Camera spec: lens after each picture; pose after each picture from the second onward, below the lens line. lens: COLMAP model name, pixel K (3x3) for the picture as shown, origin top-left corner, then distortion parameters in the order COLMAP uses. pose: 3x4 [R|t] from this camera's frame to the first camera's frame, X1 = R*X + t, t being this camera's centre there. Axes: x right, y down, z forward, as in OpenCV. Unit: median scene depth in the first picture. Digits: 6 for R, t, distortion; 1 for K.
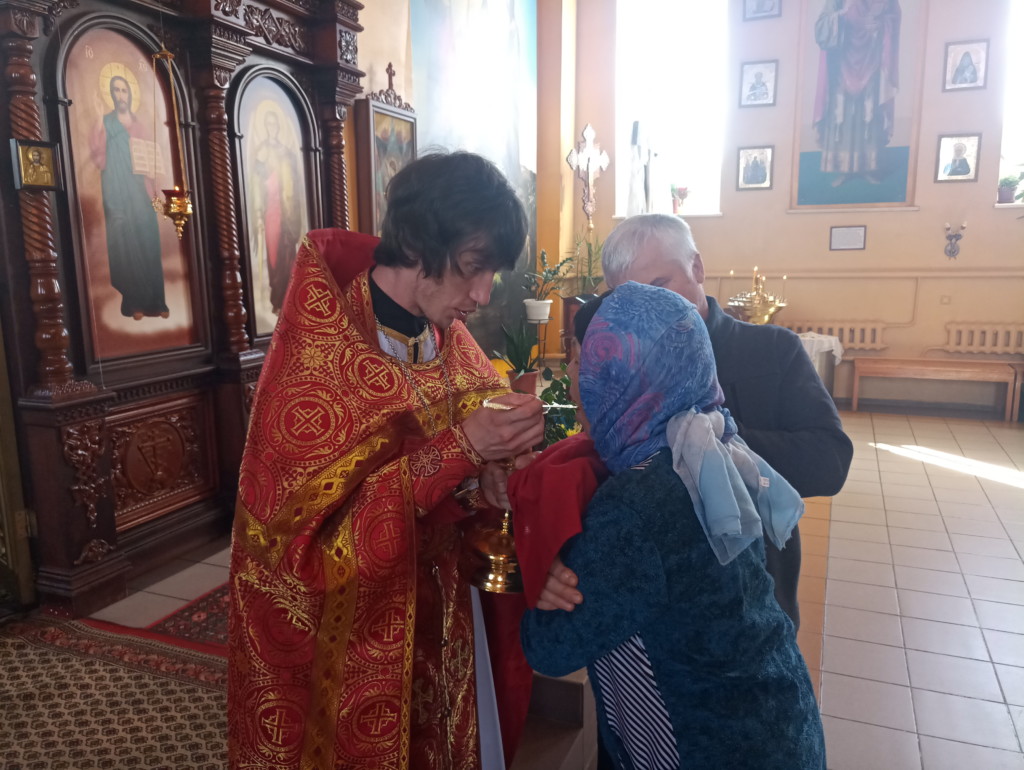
lens RADIAL K [[784.8, 0, 510.9], [0, 784.8, 386.4], [0, 0, 1]] dist [0.029258, -0.014224]
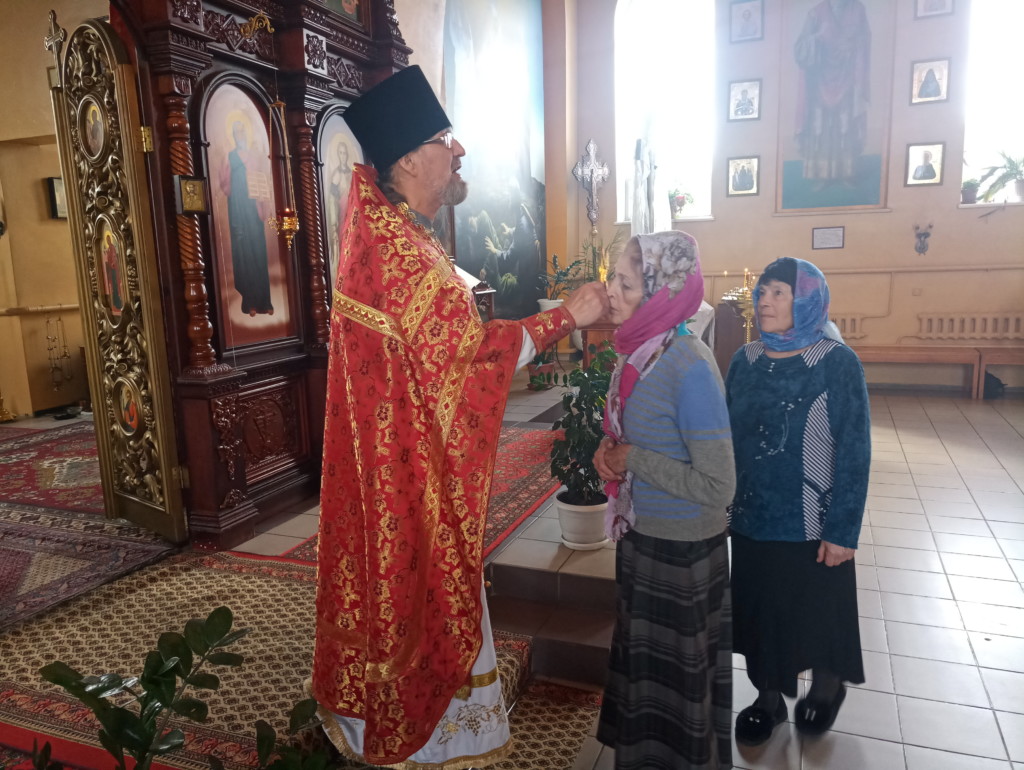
lens RADIAL K [[784.8, 0, 511.9], [0, 784.8, 386.3], [0, 0, 1]] dist [0.029258, -0.014224]
pose [[0.999678, -0.022028, 0.012606, -0.066563], [0.022118, 0.999731, -0.007041, 0.033864], [-0.012448, 0.007318, 0.999896, -0.185982]]
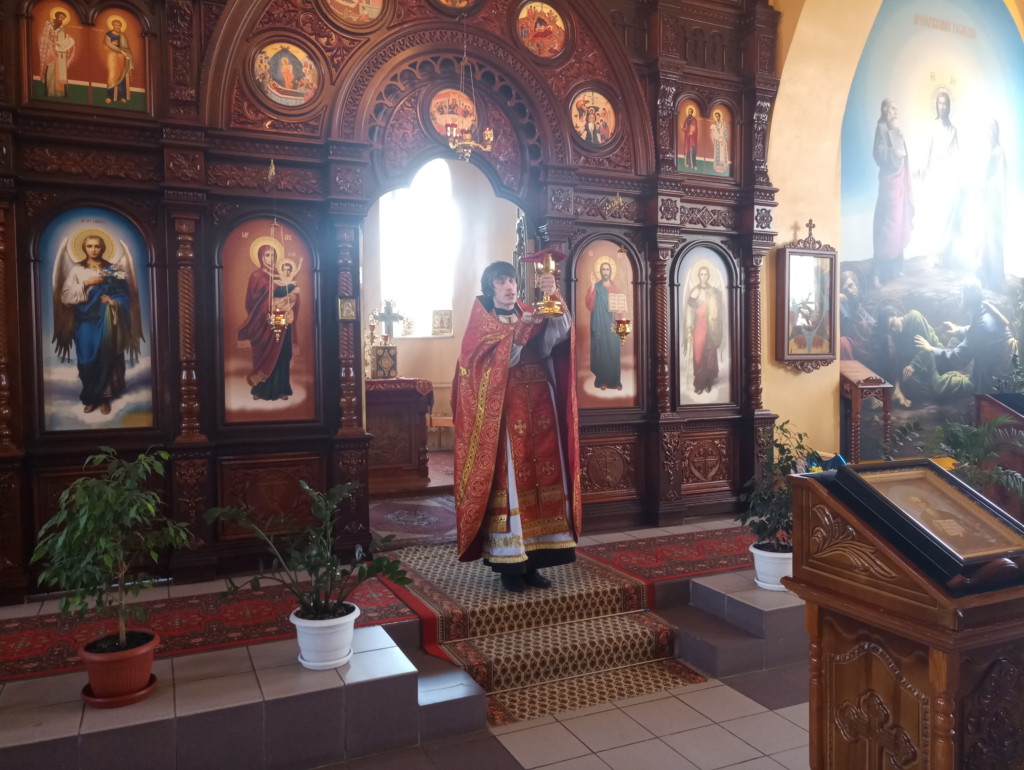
lens RADIAL K [[784.8, 0, 514.0], [0, 784.8, 387.4], [0, 0, 1]] dist [0.029258, -0.014224]
pose [[0.736669, 0.028910, -0.675635, 0.472371], [-0.117840, 0.989288, -0.086153, 0.071218], [0.665907, 0.143083, 0.732185, -0.366915]]
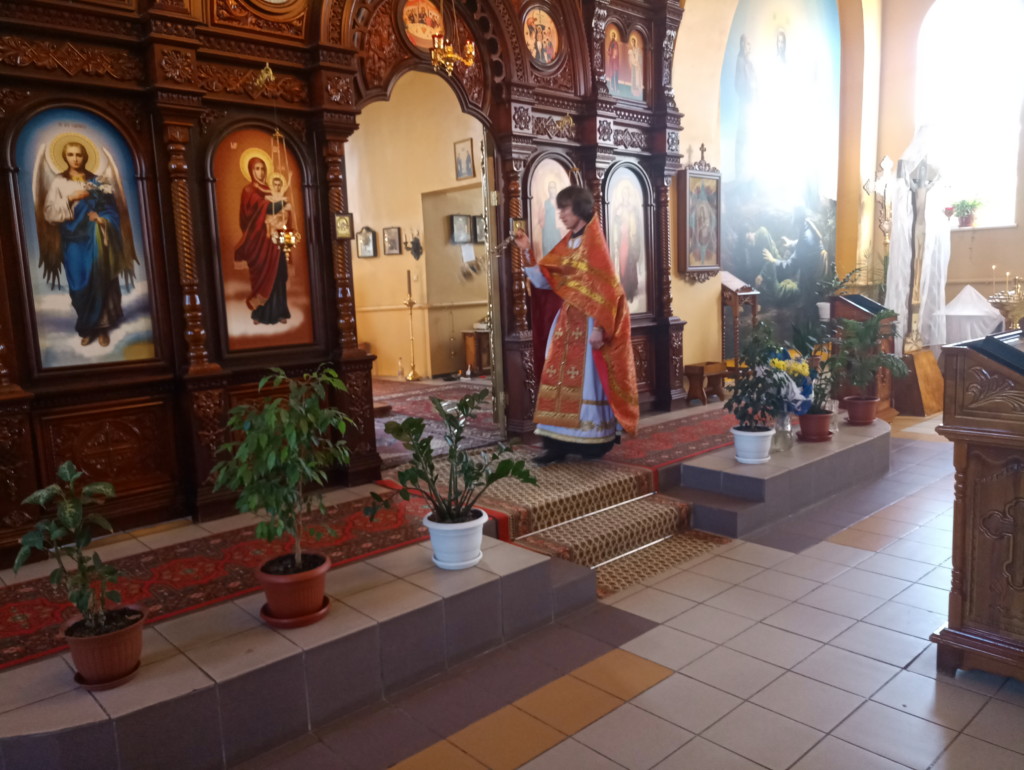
lens RADIAL K [[784.8, 0, 511.5], [0, 784.8, 387.6], [0, 0, 1]] dist [0.029258, -0.014224]
pose [[0.907468, 0.033115, -0.418813, 0.194392], [-0.044920, 0.998822, -0.018353, 0.127050], [0.417712, 0.035468, 0.907887, -0.617772]]
